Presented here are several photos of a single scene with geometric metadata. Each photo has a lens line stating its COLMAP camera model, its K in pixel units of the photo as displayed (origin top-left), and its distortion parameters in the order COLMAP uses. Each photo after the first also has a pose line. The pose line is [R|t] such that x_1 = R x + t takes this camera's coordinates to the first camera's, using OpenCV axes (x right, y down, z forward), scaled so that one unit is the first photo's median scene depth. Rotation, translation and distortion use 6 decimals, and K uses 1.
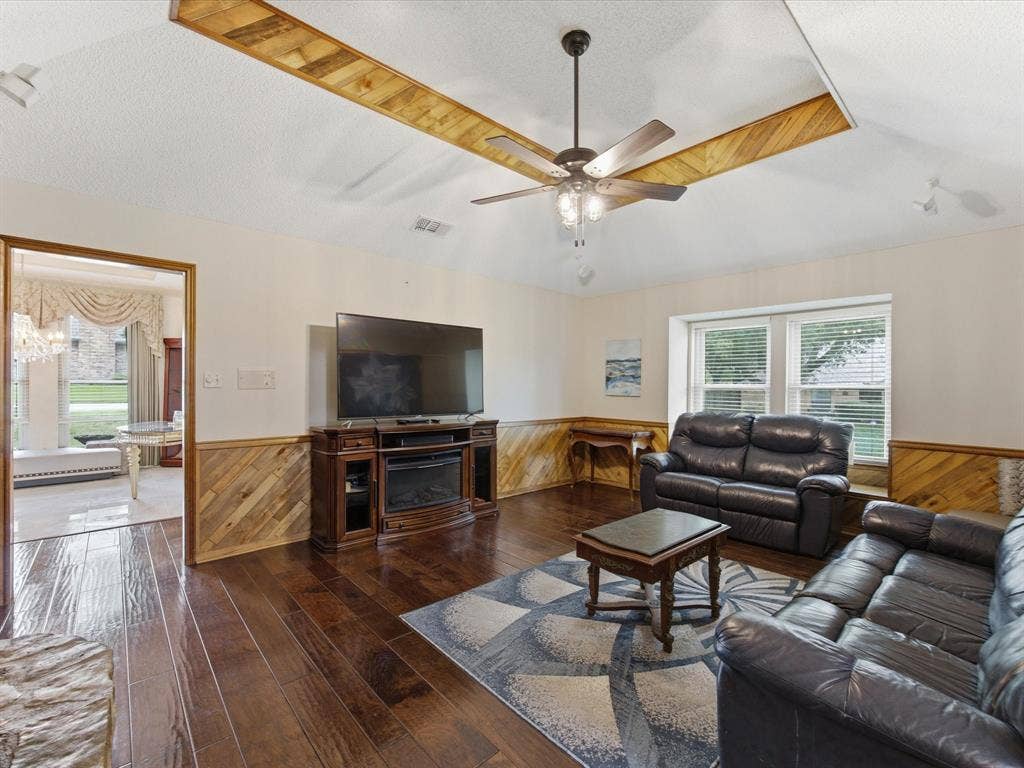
lens RADIAL K [[451.1, 0, 516.1], [0, 451.1, 386.9], [0, 0, 1]] dist [-0.003653, 0.000154]
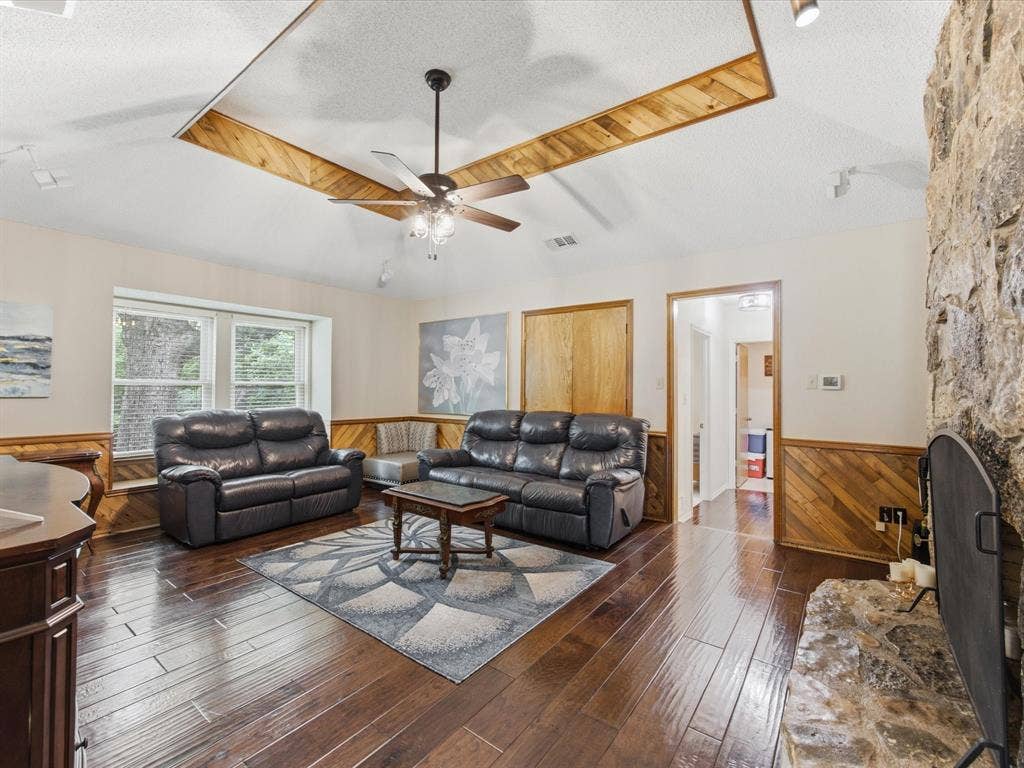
lens RADIAL K [[451.1, 0, 515.7], [0, 451.1, 381.8], [0, 0, 1]] dist [-0.003653, 0.000154]
pose [[-0.190949, 0.003775, 0.981593, -0.806754], [-0.006526, 0.999966, -0.005115, -0.003108], [-0.981578, -0.007383, -0.190917, 0.817297]]
